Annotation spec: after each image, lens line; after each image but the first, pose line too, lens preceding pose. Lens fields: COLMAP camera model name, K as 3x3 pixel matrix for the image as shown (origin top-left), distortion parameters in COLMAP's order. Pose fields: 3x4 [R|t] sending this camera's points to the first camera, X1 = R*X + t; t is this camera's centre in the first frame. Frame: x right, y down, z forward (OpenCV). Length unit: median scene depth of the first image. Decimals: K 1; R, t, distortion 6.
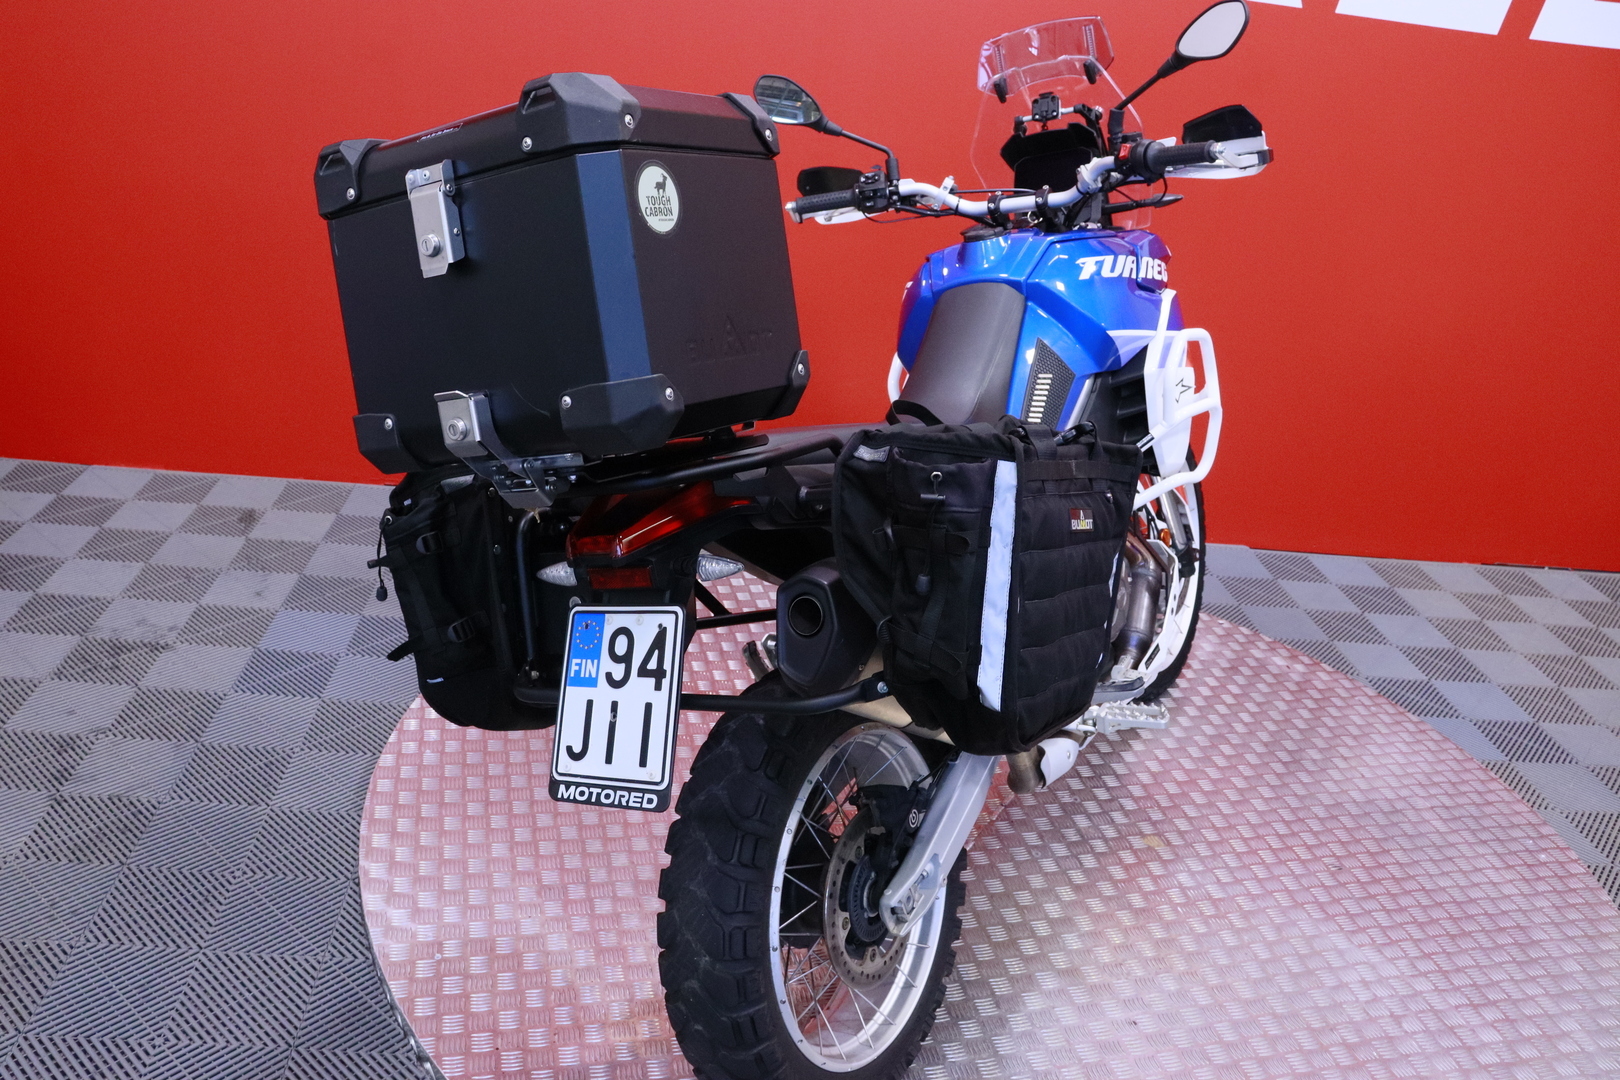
lens RADIAL K [[1350.9, 0, 810.0], [0, 1350.9, 540.0], [0, 0, 1]] dist [-0.176981, 0.188565]
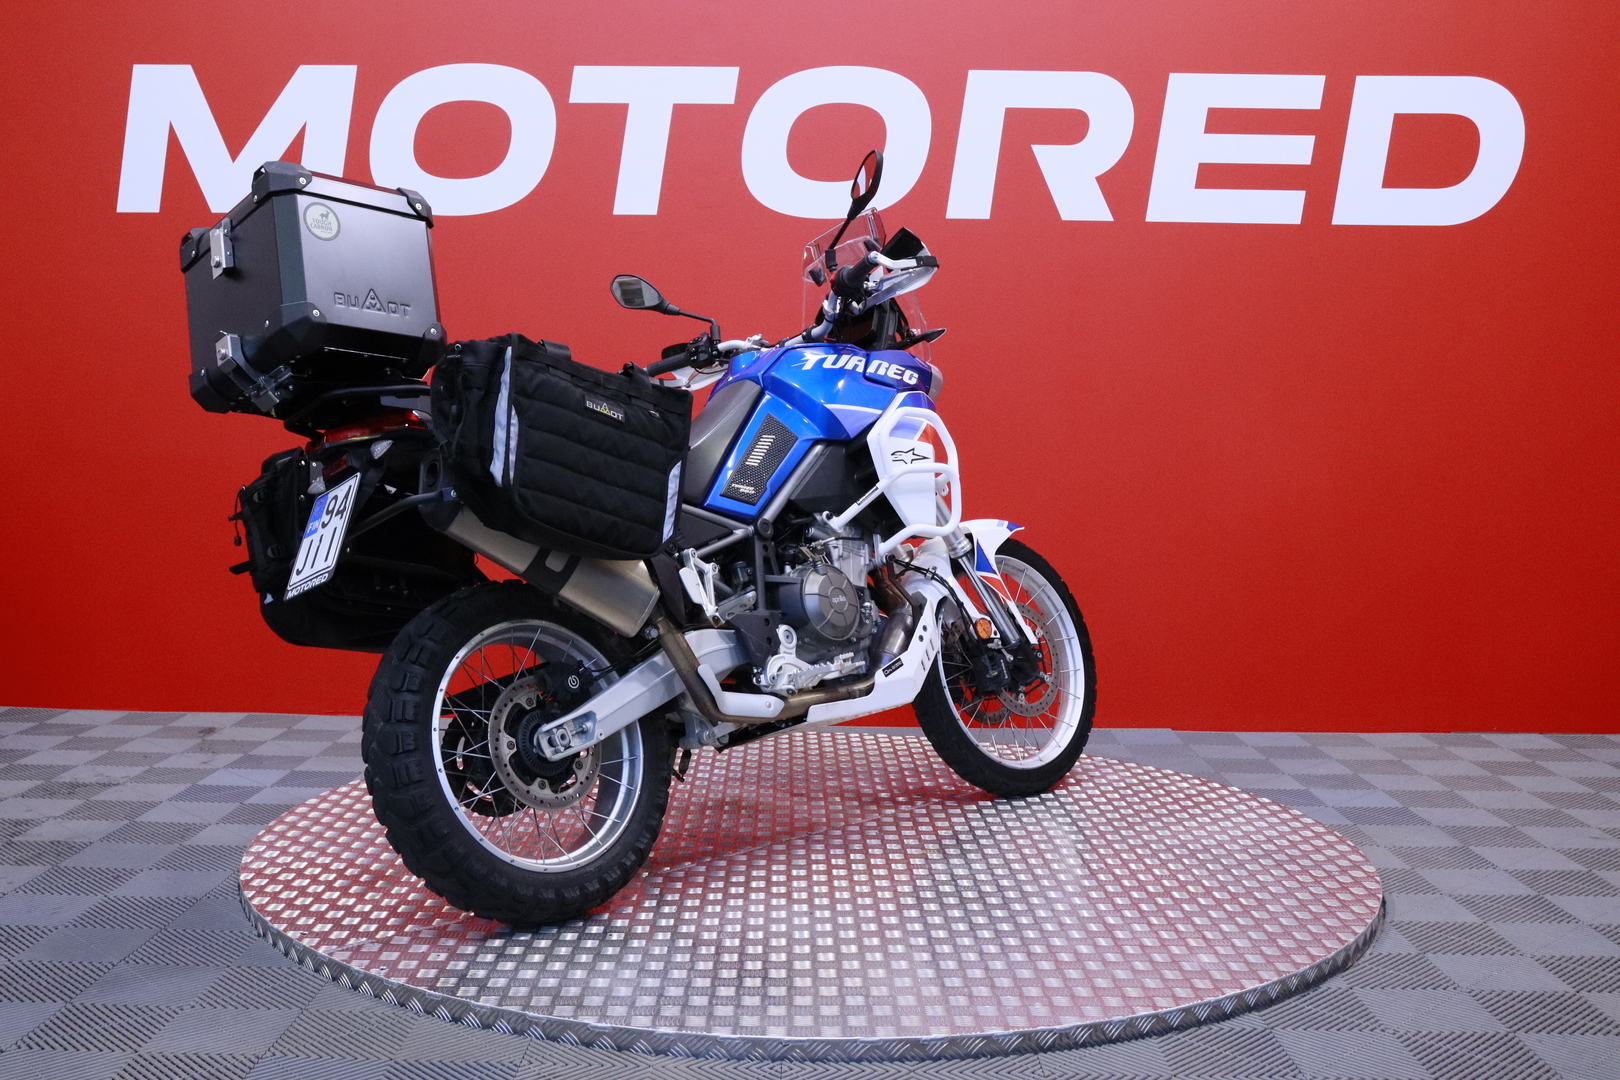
lens RADIAL K [[1715.1, 0, 810.0], [0, 1715.1, 540.0], [0, 0, 1]] dist [-0.065456, 0.027809]
pose [[0.968306, -0.081872, -0.235966, 0.577714], [-0.004677, 0.938639, -0.344868, 0.528785], [0.249722, 0.335042, 0.908508, -0.459054]]
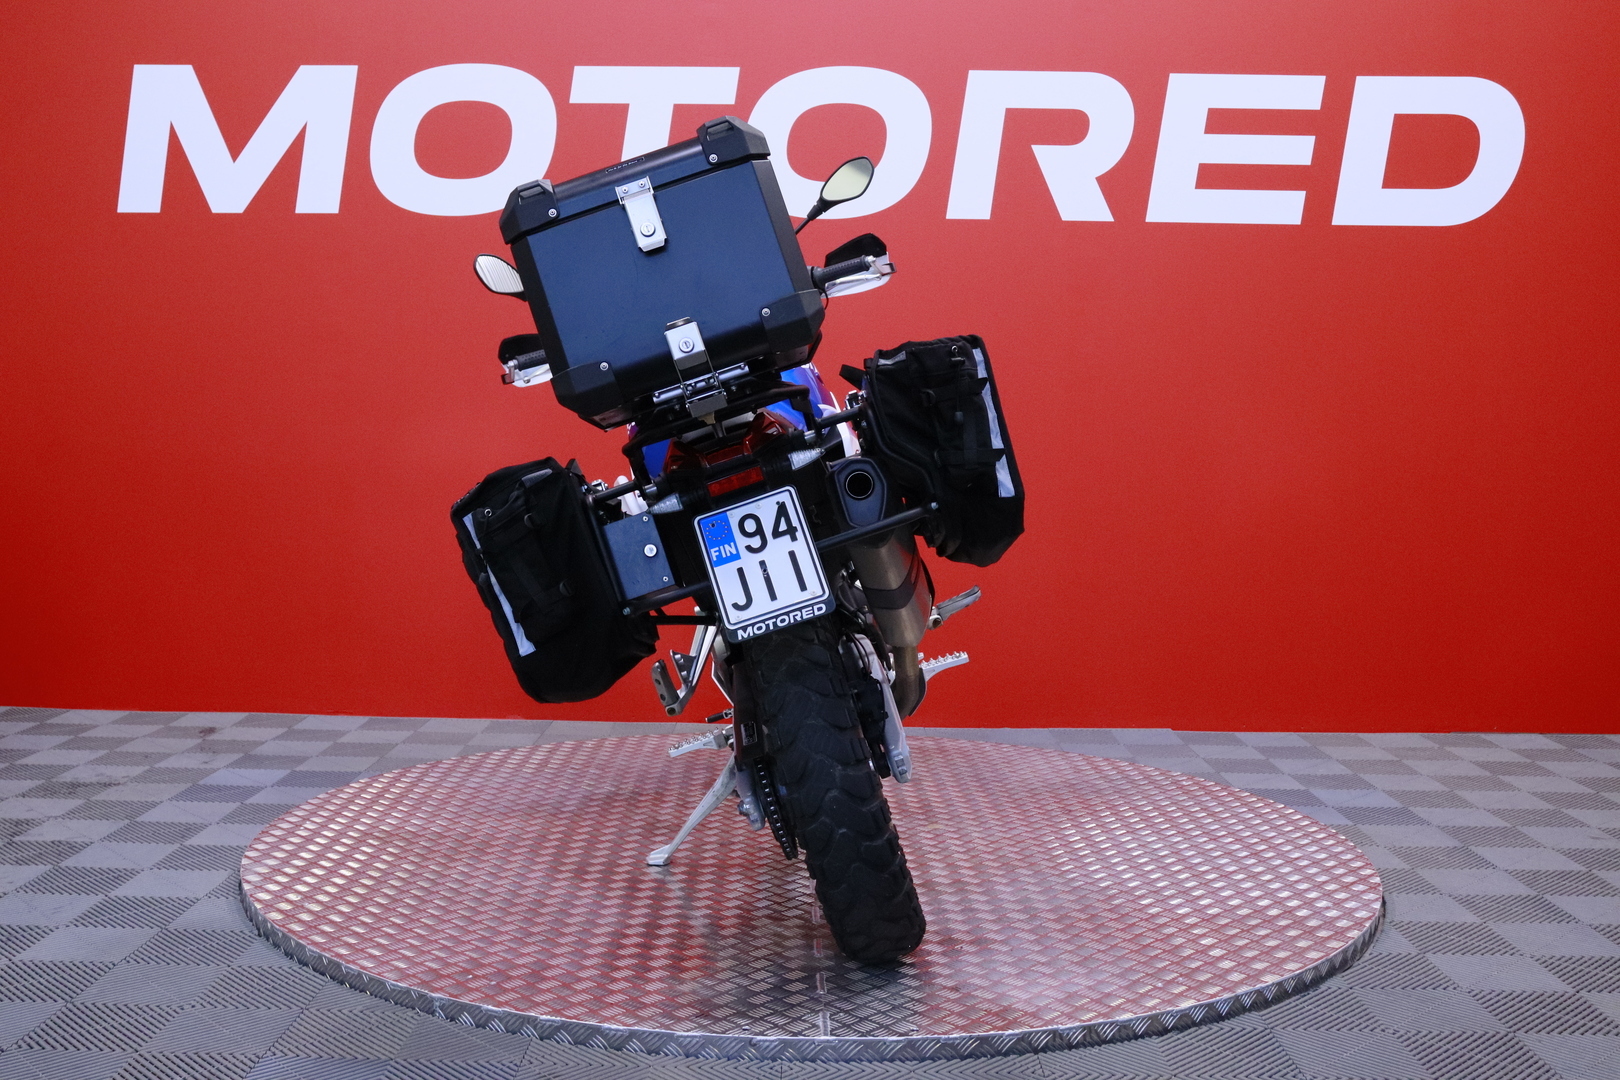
lens RADIAL K [[1715.1, 0, 810.0], [0, 1715.1, 540.0], [0, 0, 1]] dist [-0.065456, 0.027809]
pose [[0.831895, -0.130568, 0.539355, -0.668808], [0.292099, 0.929415, -0.225536, 0.325716], [-0.471836, 0.345167, 0.811314, -0.295525]]
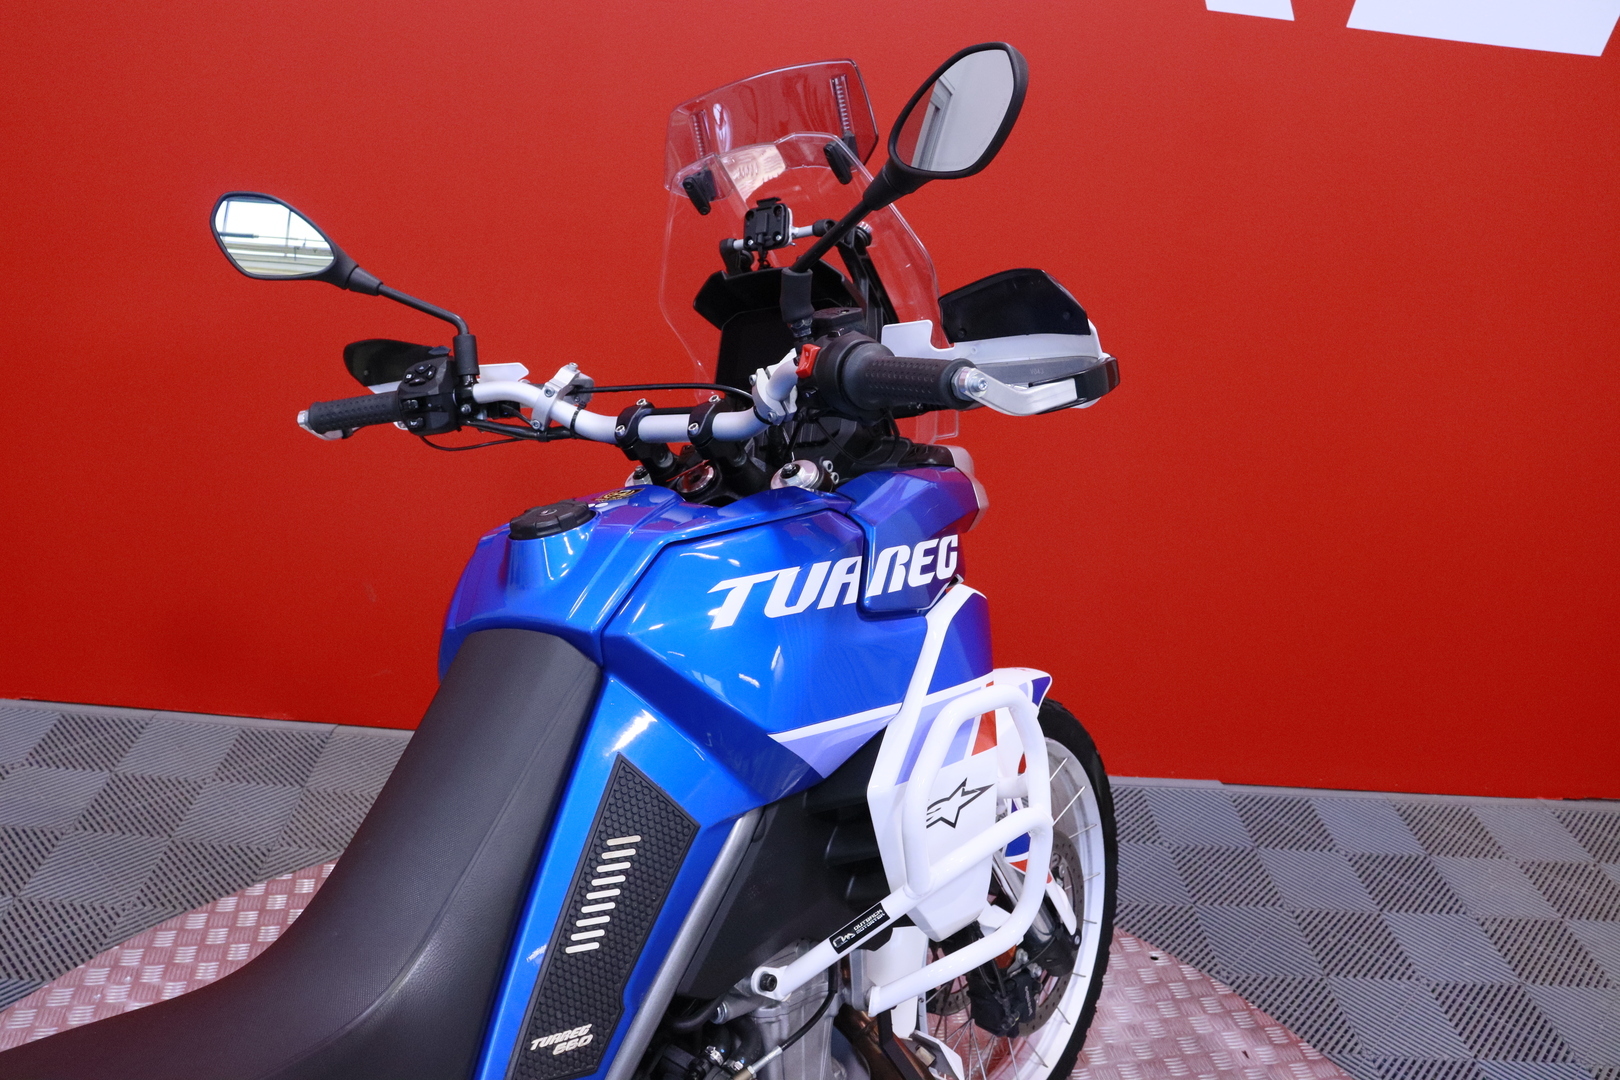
lens RADIAL K [[1350.9, 0, 810.0], [0, 1350.9, 540.0], [0, 0, 1]] dist [-0.176981, 0.188565]
pose [[0.998634, 0.006726, -0.051823, 0.256295], [-0.006571, 0.999973, 0.003174, -0.223551], [0.051843, -0.002829, 0.998651, 0.500245]]
